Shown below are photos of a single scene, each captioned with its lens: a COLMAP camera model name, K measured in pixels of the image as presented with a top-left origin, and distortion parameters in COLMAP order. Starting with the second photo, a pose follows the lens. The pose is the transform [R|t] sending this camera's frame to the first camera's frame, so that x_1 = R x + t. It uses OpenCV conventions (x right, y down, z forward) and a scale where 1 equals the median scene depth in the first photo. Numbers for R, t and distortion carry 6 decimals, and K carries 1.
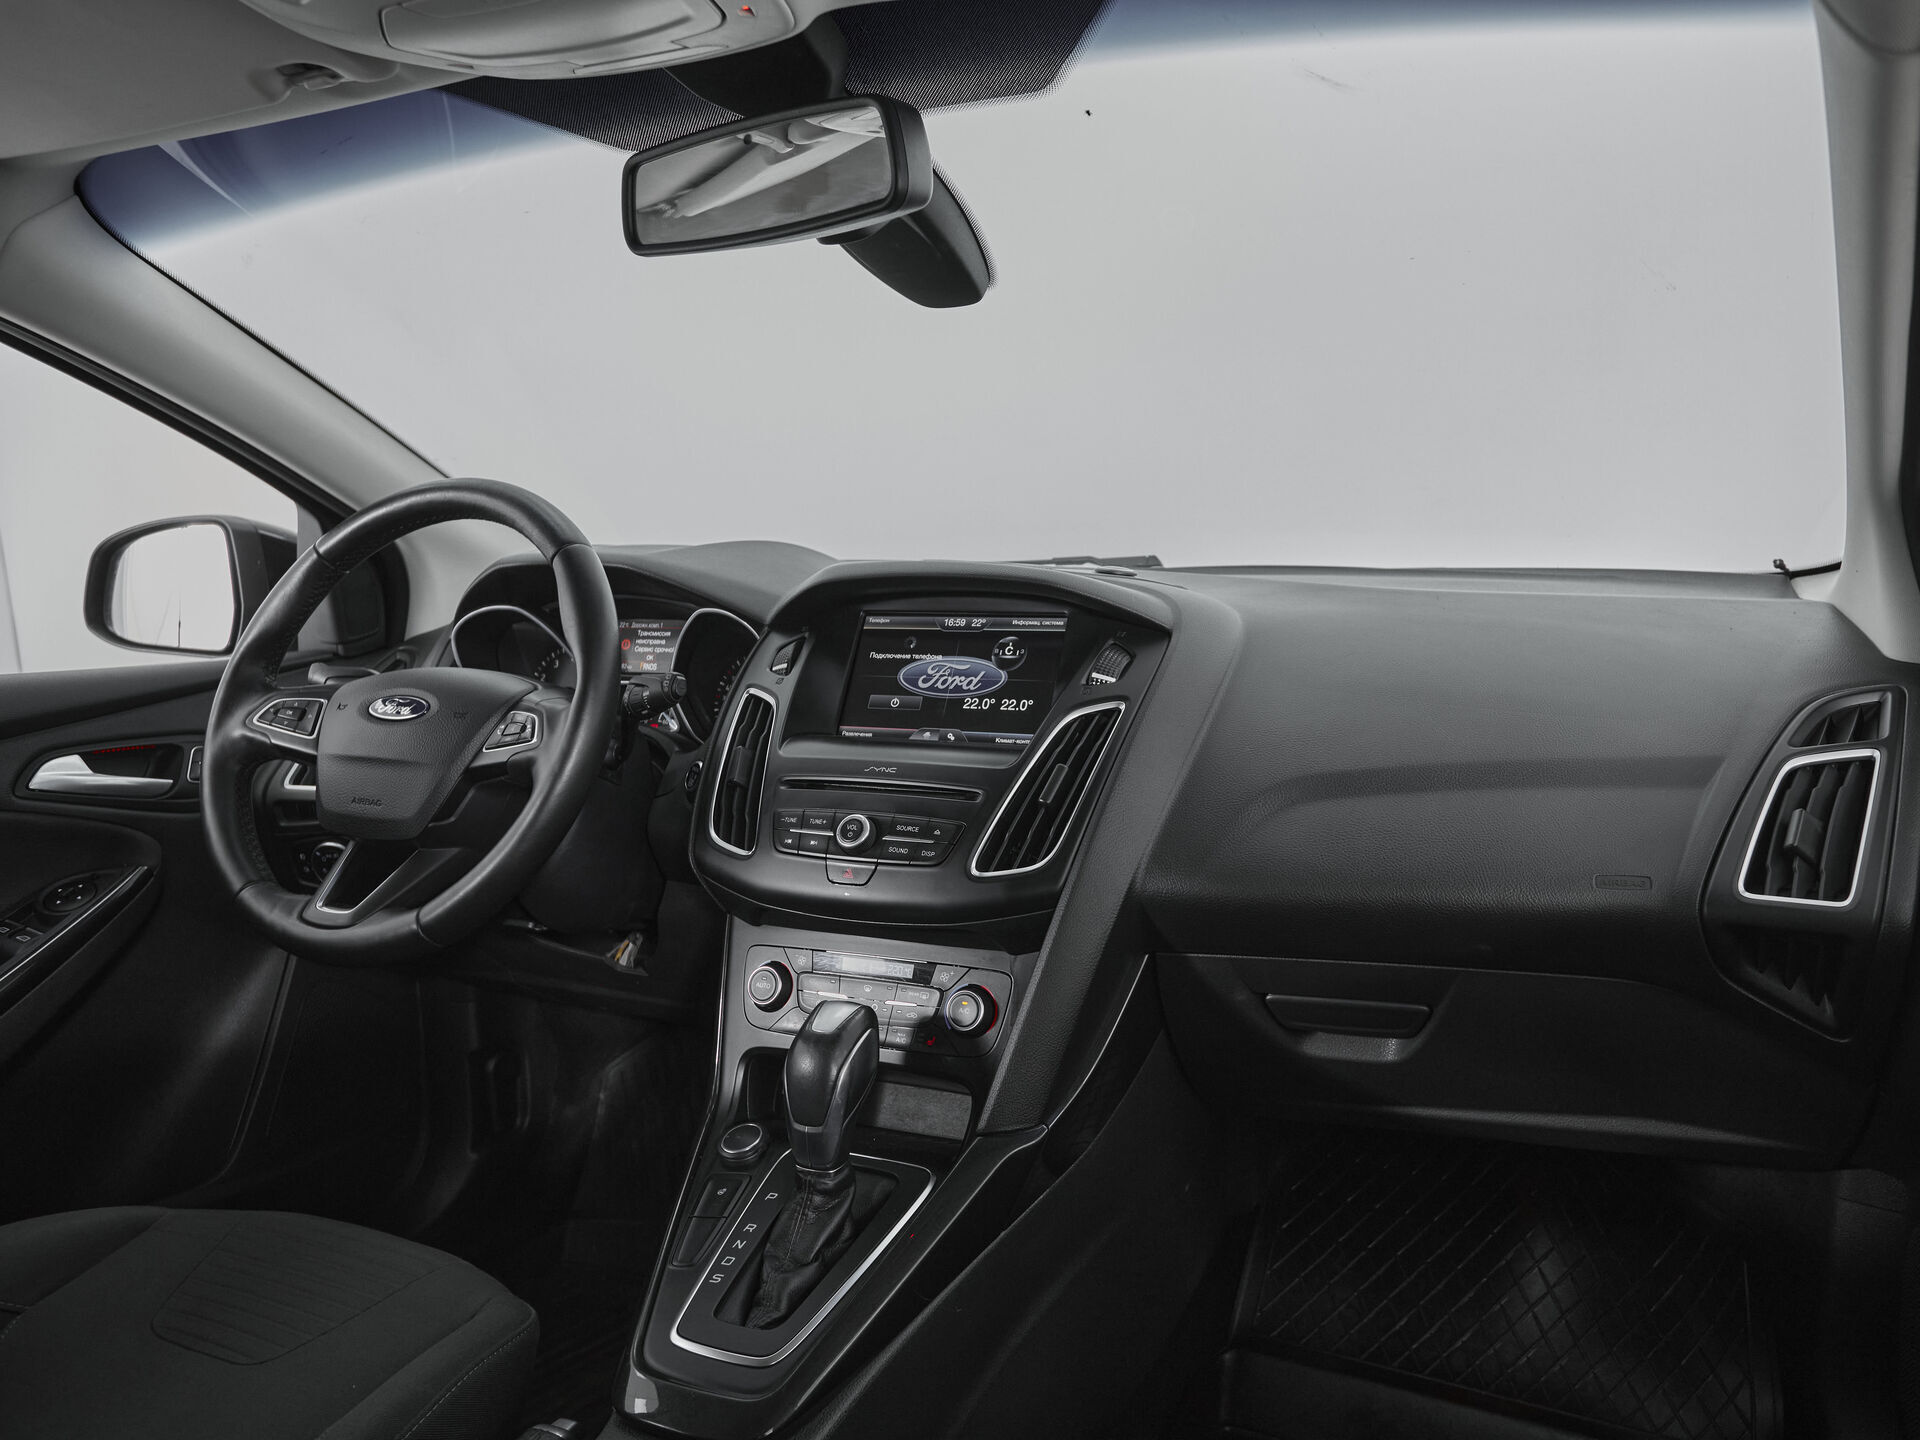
lens RADIAL K [[1402.8, 0, 1070.4], [0, 1402.8, 723.6], [0, 0, 1]] dist [-0.075623, 0.085390]
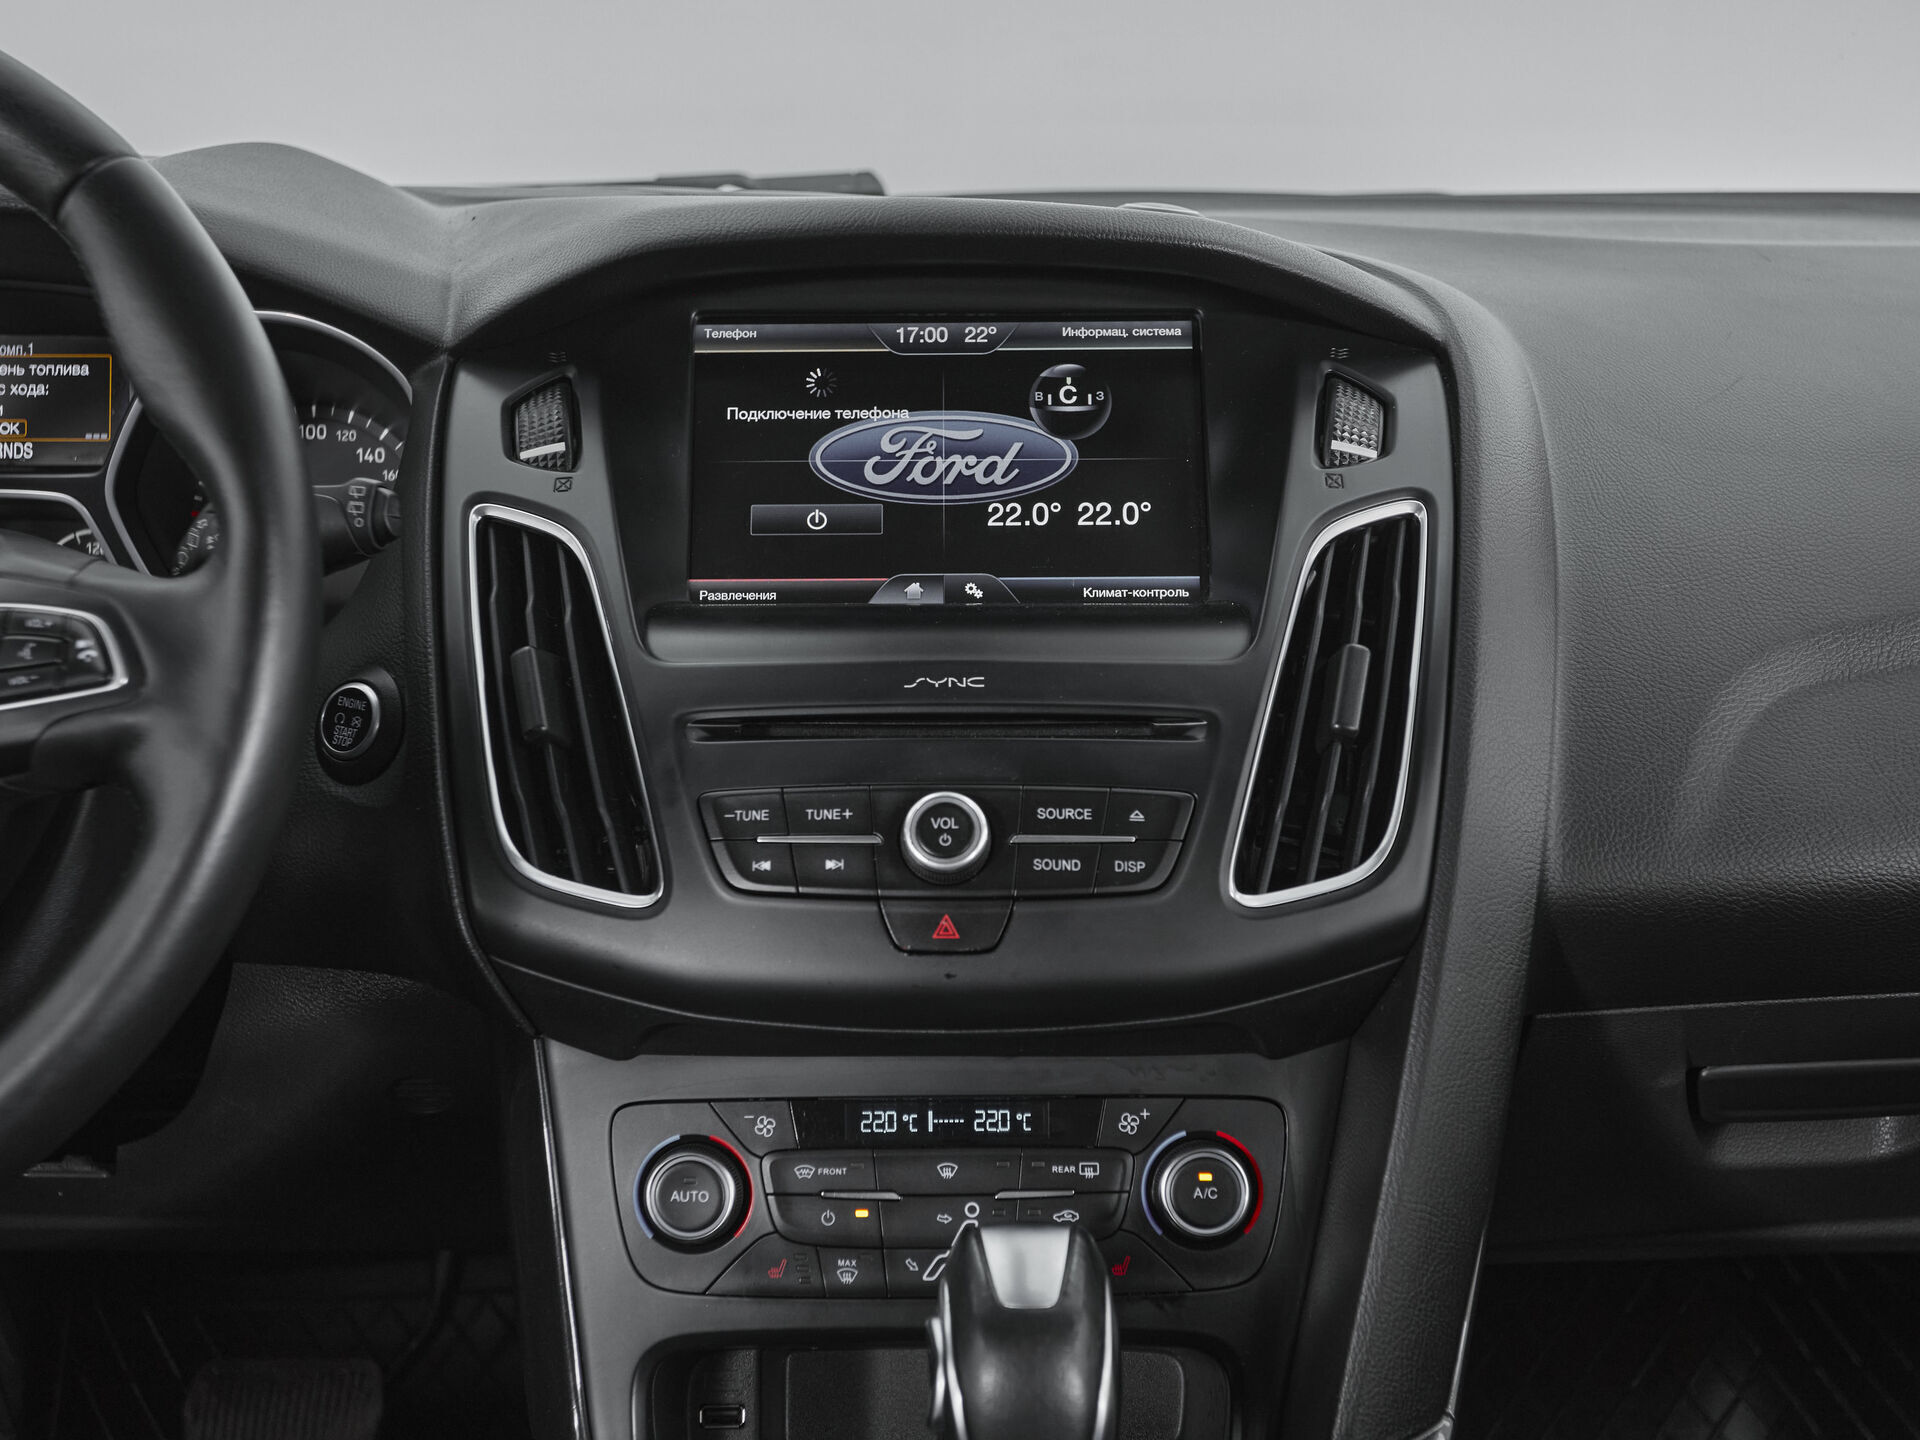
lens RADIAL K [[2411.8, 0, 931.2], [0, 2411.8, 725.6], [0, 0, 1]] dist [0.019586, 0.059945]
pose [[0.931425, -0.085473, 0.353754, -0.374192], [0.044734, 0.991547, 0.121791, -0.042663], [-0.361173, -0.097615, 0.927375, 0.268110]]
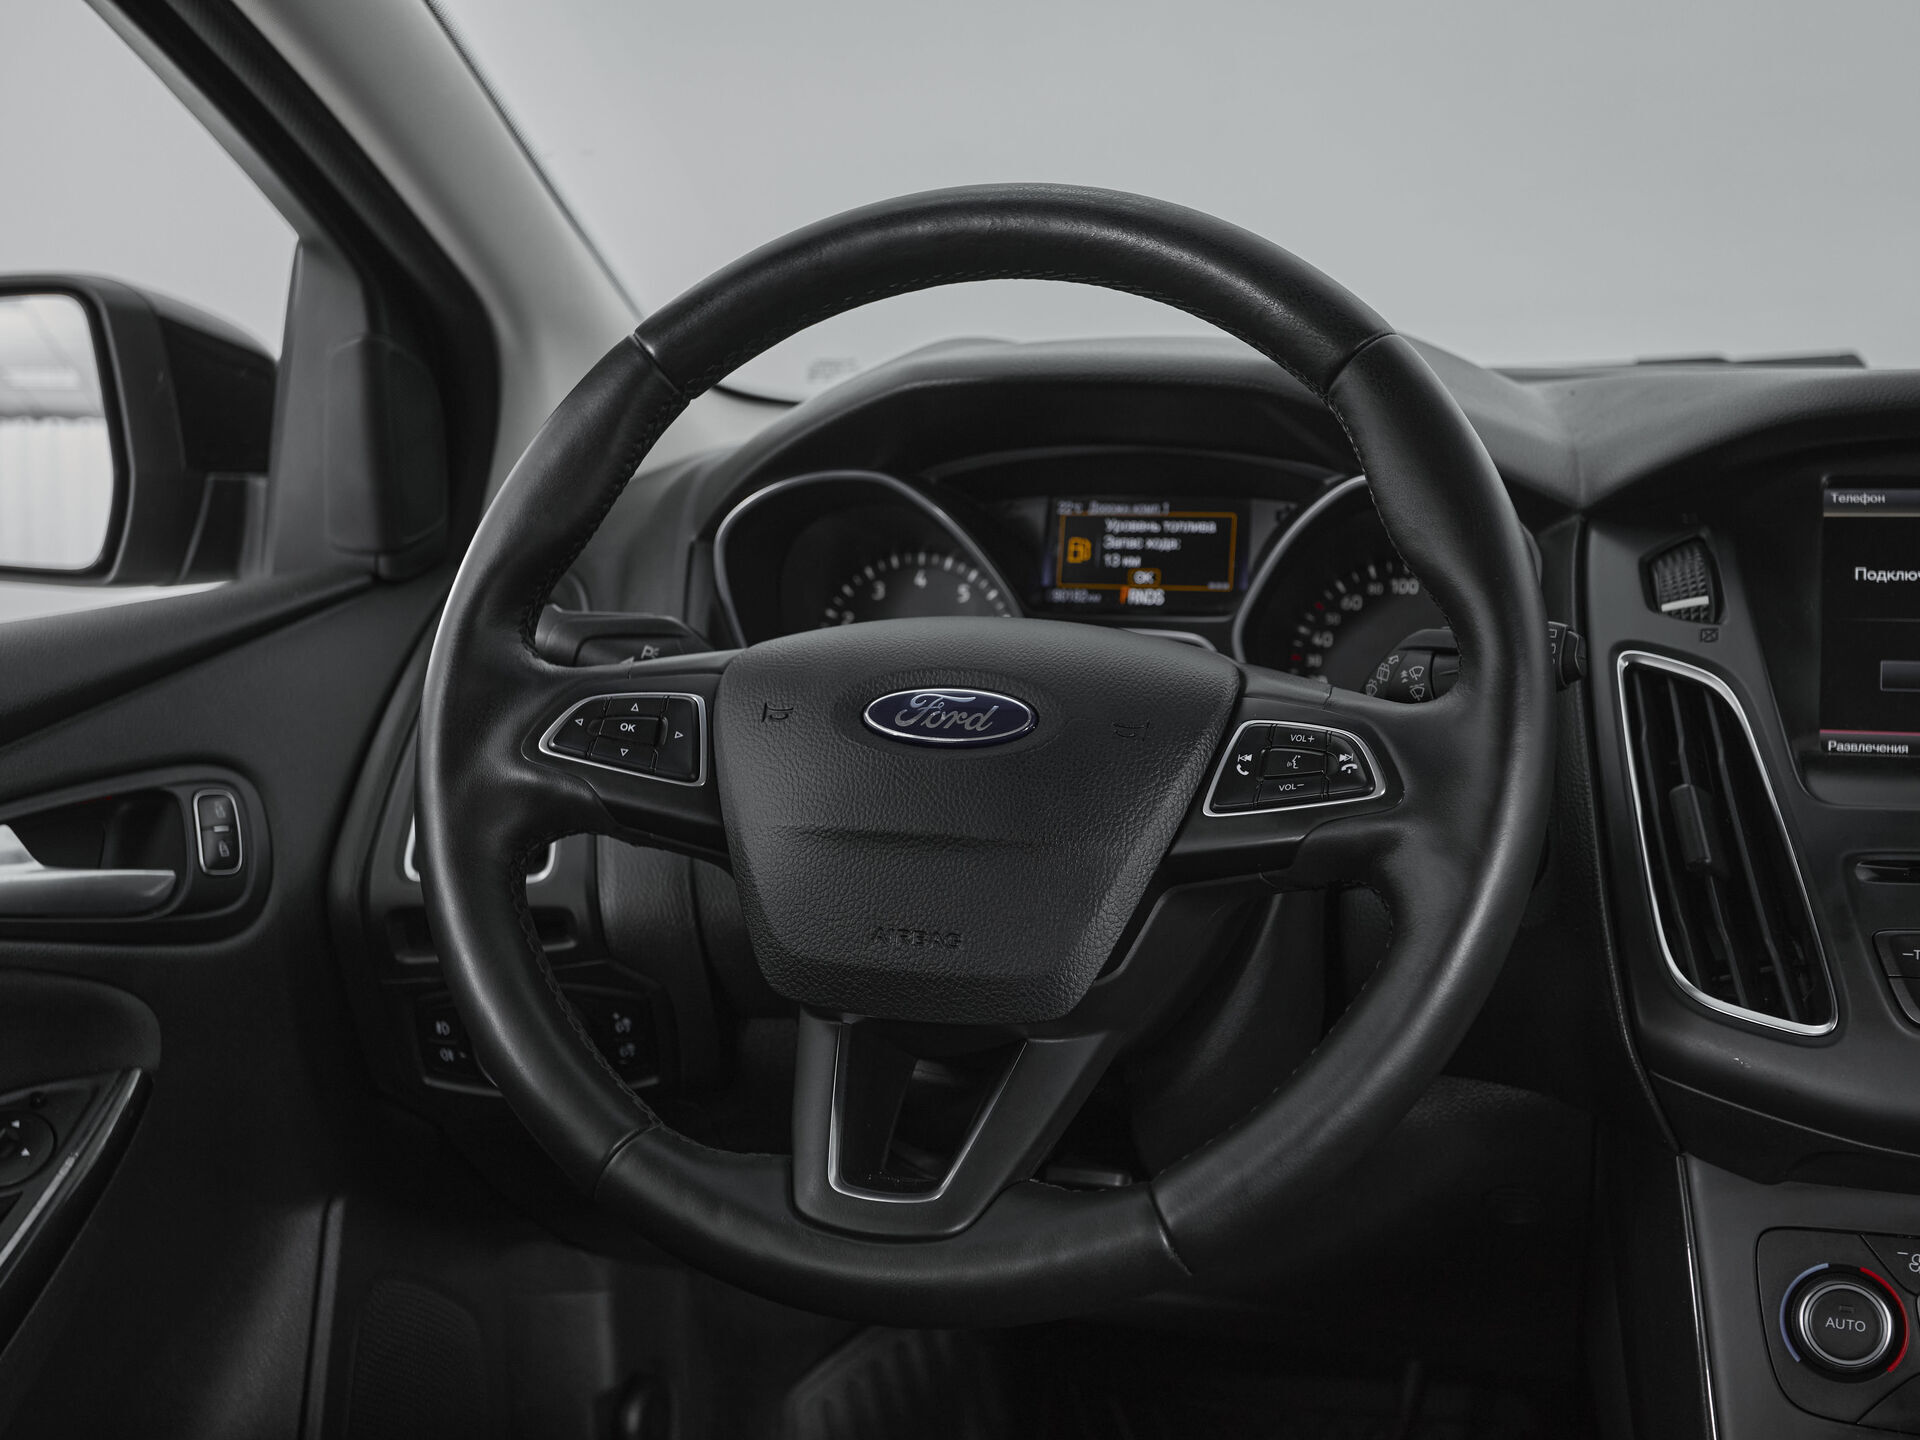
lens RADIAL K [[2348.7, 0, 960.0], [0, 2348.7, 720.0], [0, 0, 1]] dist [0.008624, 0.120381]
pose [[0.996691, -0.019930, 0.078804, -0.517840], [0.017084, 0.999183, 0.036617, -0.035524], [-0.079469, -0.035149, 0.996217, 0.254400]]
